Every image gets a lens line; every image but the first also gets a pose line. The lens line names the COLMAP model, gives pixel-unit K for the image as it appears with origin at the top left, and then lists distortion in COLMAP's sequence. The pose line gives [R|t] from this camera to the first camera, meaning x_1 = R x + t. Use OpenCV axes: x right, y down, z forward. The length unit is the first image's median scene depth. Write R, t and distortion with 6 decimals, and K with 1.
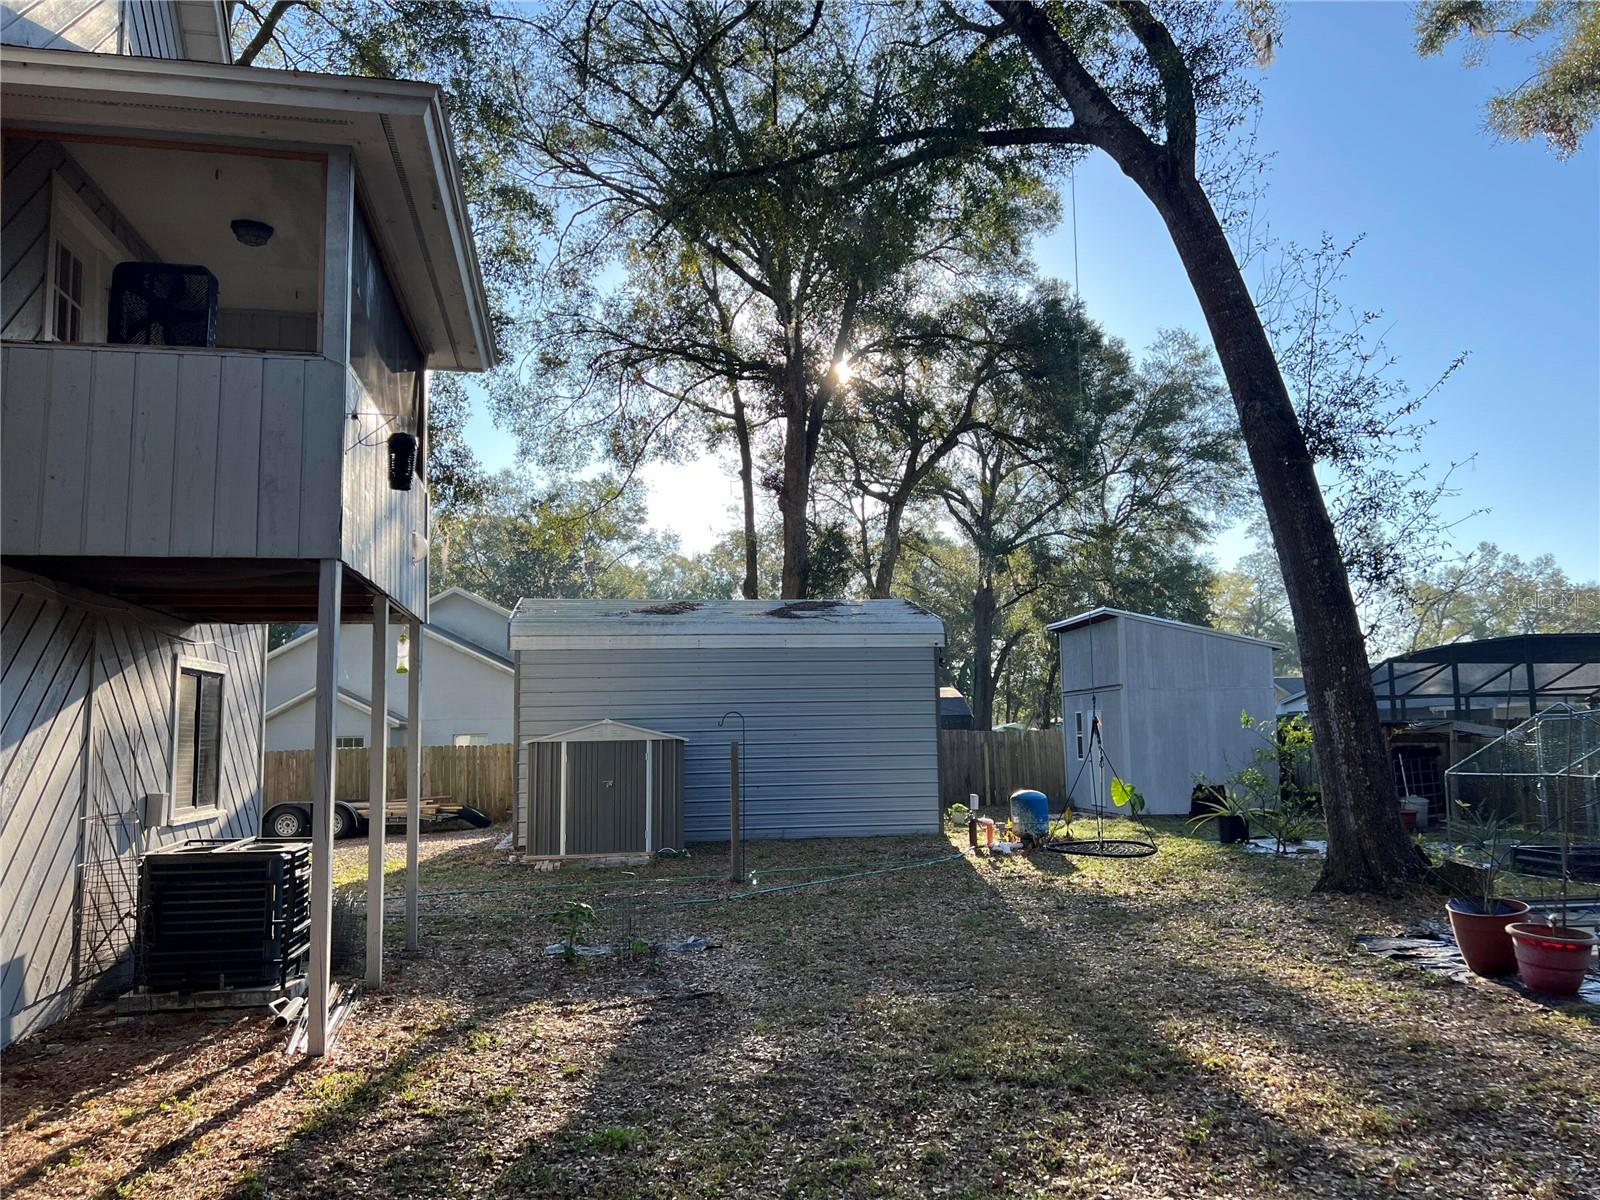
lens RADIAL K [[1189.9, 0, 793.6], [0, 1189.9, 616.4], [0, 0, 1]] dist [0.046095, -0.064636]
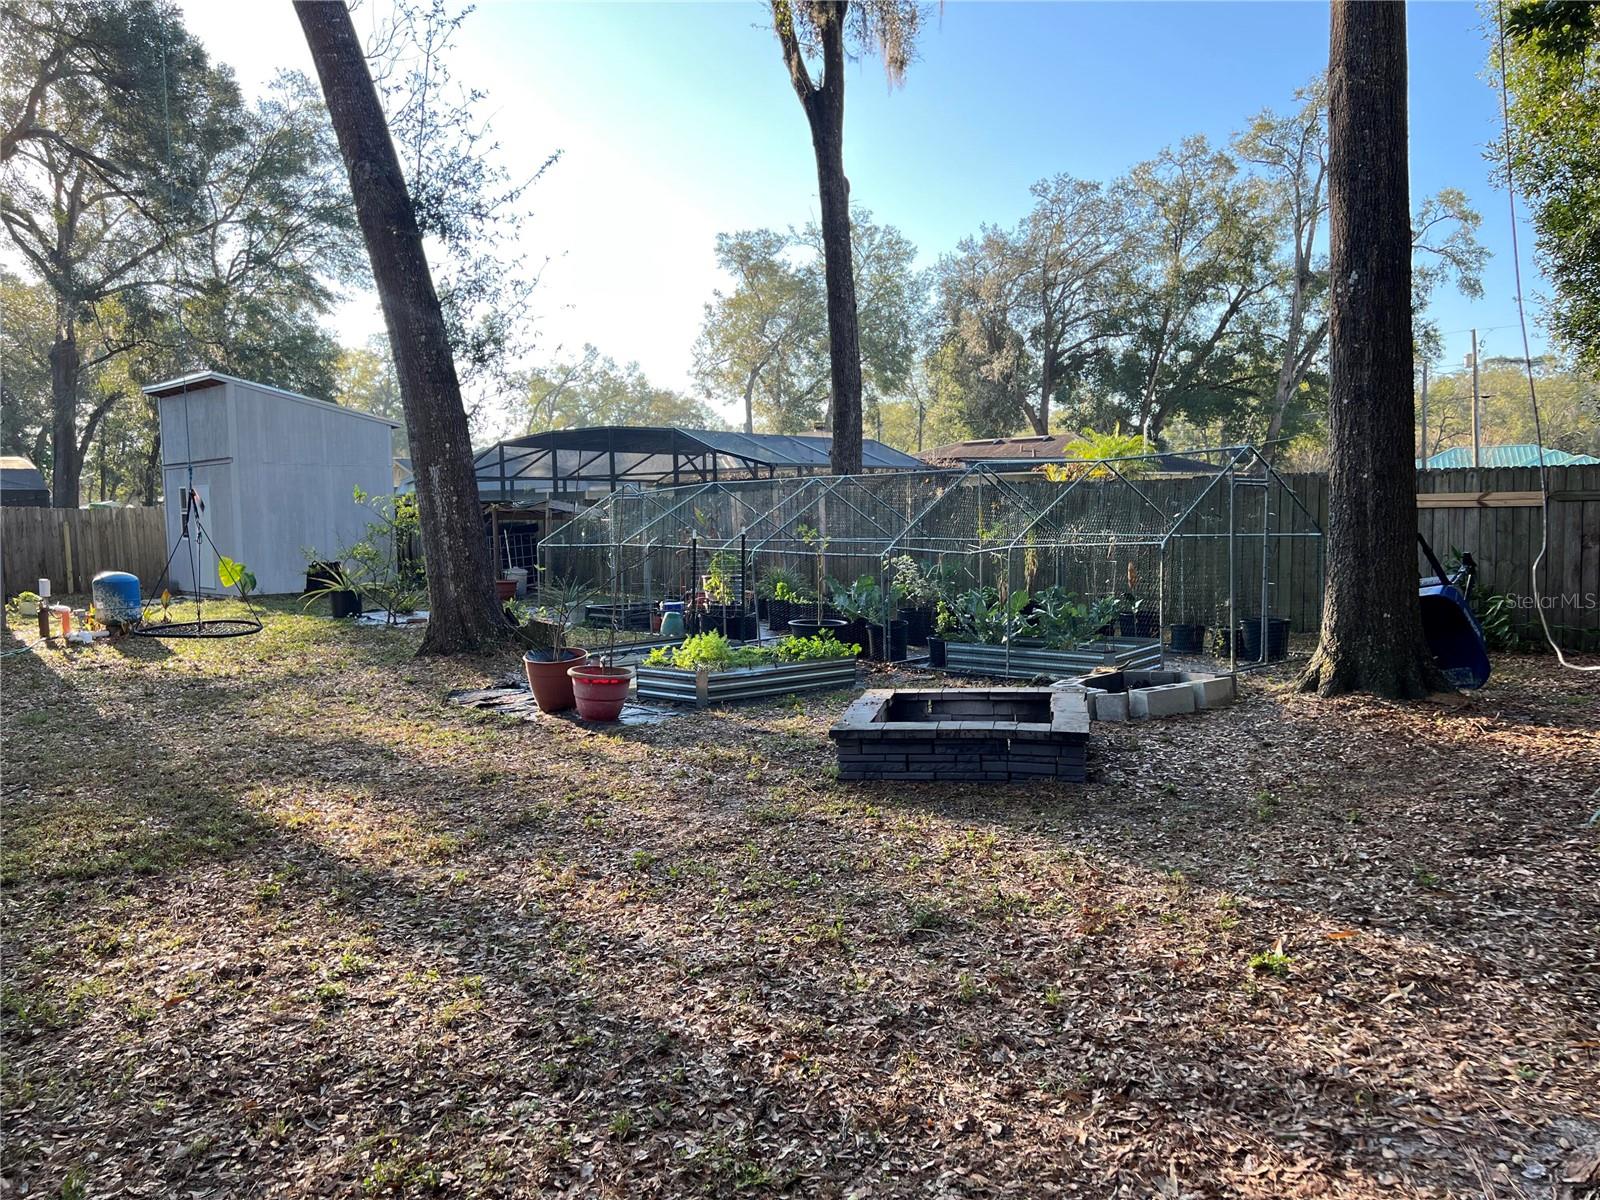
lens RADIAL K [[1189.9, 0, 806.3], [0, 1189.9, 614.8], [0, 0, 1]] dist [0.046095, -0.064636]
pose [[0.761984, -0.051091, 0.645578, 0.010679], [-0.066036, 0.985556, 0.155941, 0.003910], [-0.644220, -0.161456, 0.747604, -0.004009]]
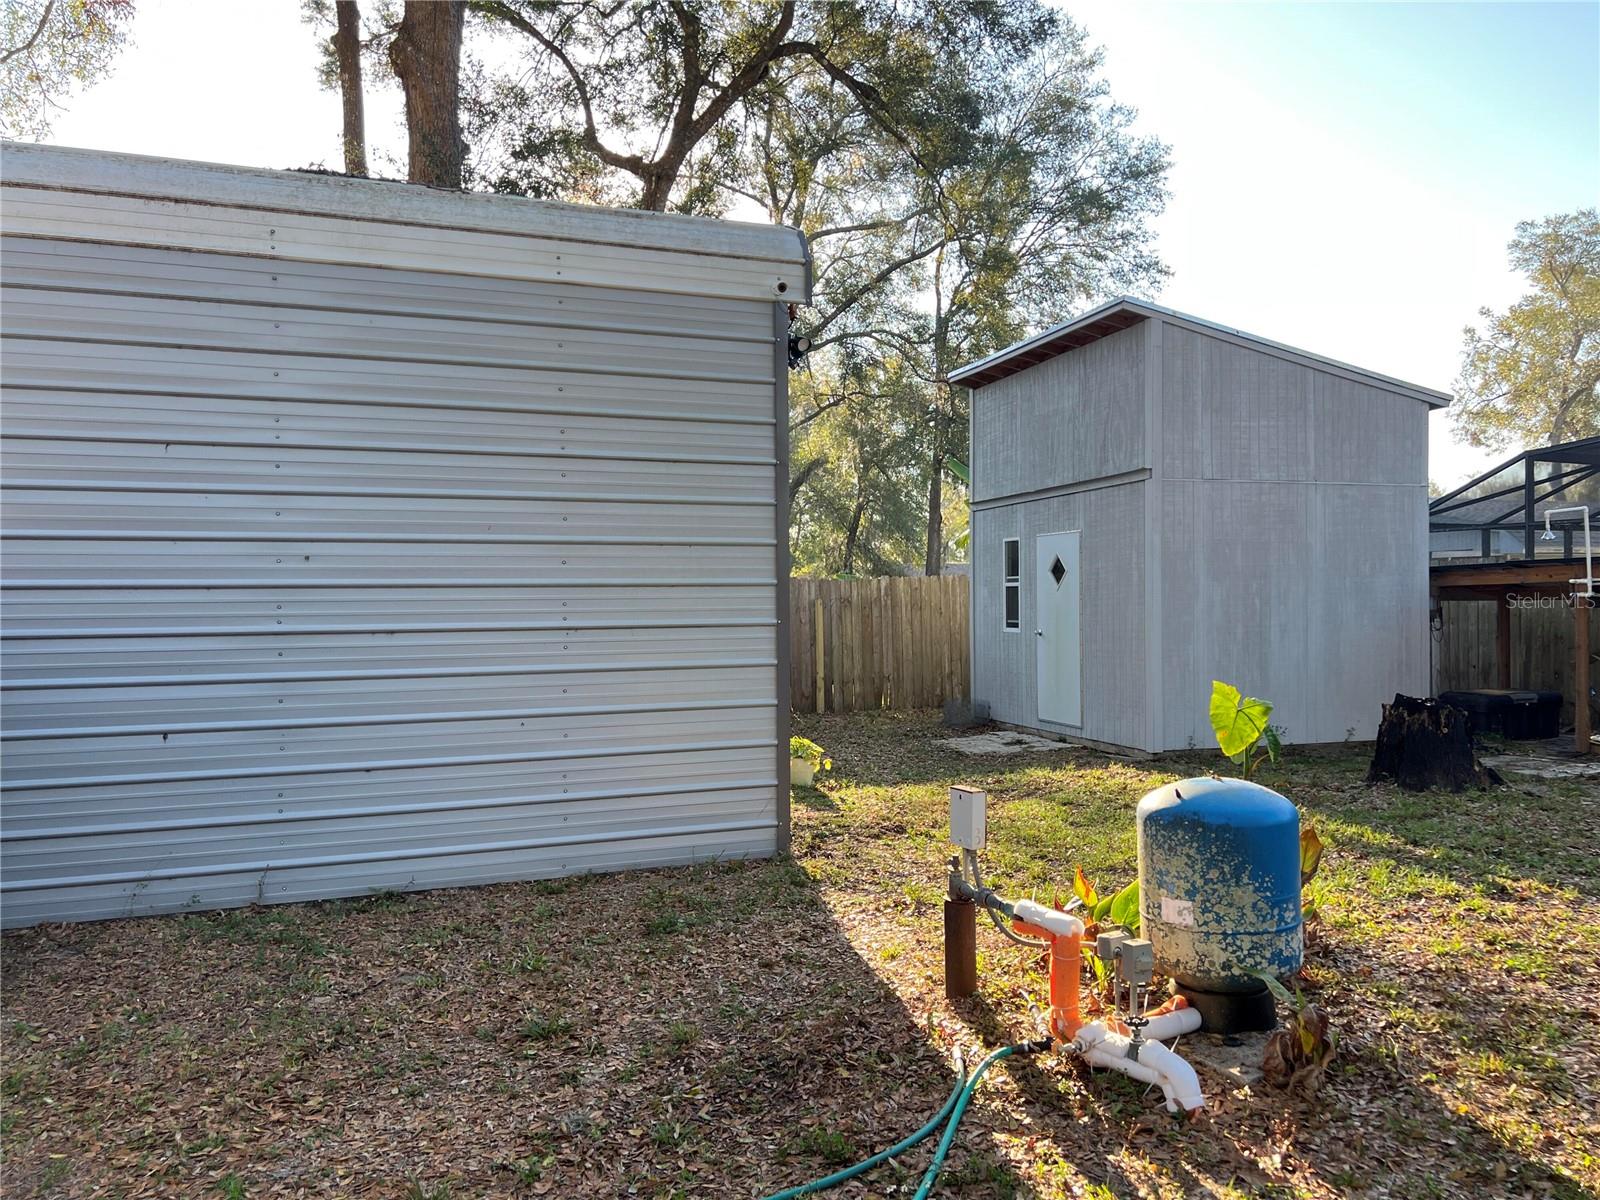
lens RADIAL K [[1189.9, 0, 811.4], [0, 1189.9, 614.2], [0, 0, 1]] dist [0.046095, -0.064636]
pose [[0.976195, 0.004534, 0.216846, 0.067912], [-0.028770, 0.993654, 0.108740, 0.089808], [-0.214976, -0.112390, 0.970131, 0.786461]]
